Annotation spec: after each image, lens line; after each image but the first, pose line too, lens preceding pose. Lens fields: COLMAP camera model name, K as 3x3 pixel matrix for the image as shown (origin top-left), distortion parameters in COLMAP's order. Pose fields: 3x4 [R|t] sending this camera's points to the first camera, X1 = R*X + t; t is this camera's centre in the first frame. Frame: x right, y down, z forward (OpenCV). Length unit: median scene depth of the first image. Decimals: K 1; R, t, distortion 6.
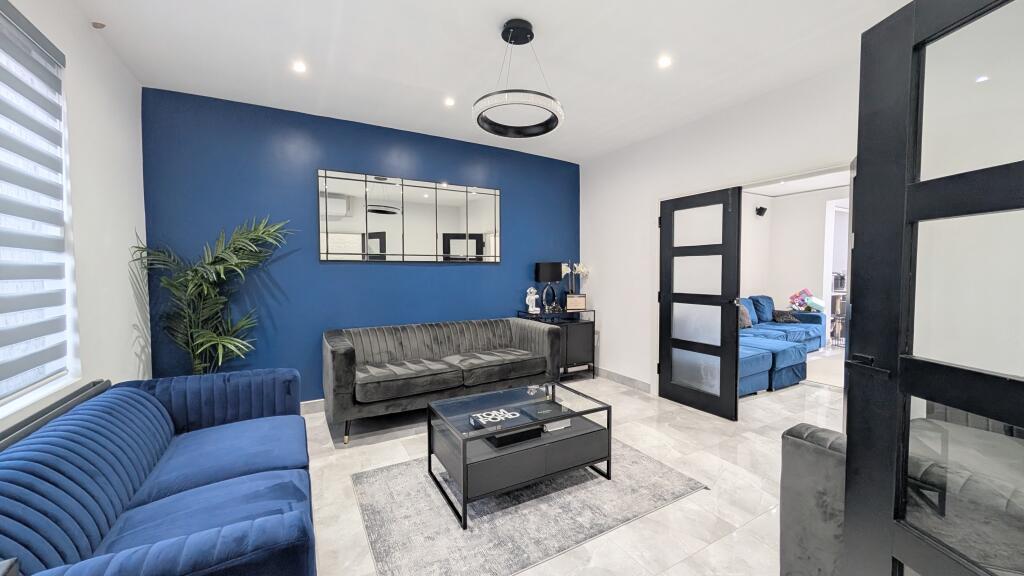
lens RADIAL K [[385.4, 0, 508.7], [0, 385.4, 286.8], [0, 0, 1]] dist [-0.000140, -0.000015]
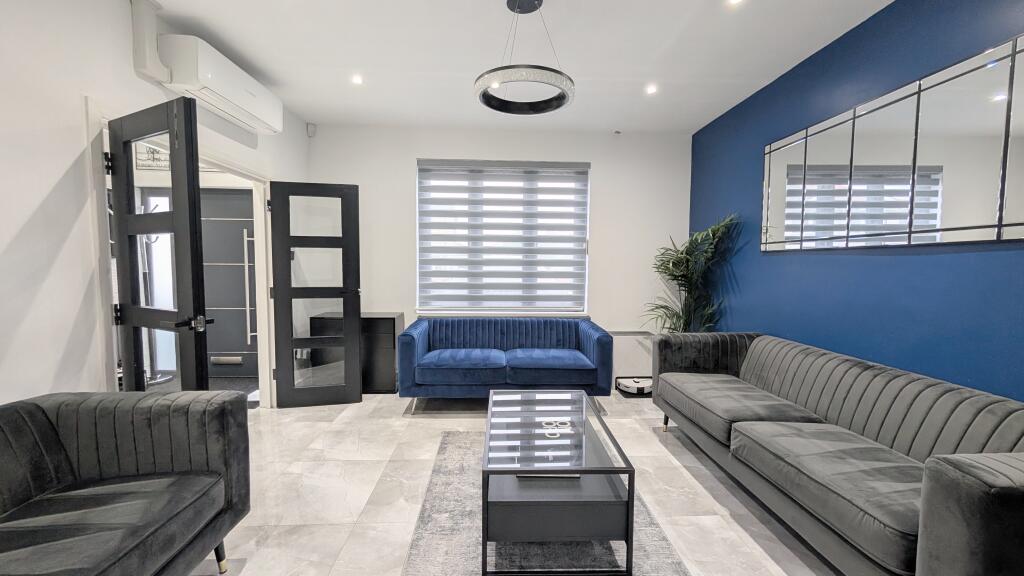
lens RADIAL K [[385.4, 0, 508.7], [0, 385.4, 286.8], [0, 0, 1]] dist [-0.000140, -0.000015]
pose [[-0.451416, 0.052950, -0.890741, 0.644529], [-0.031443, 0.996674, 0.075182, -0.041753], [0.891760, 0.061946, -0.448249, 1.036836]]
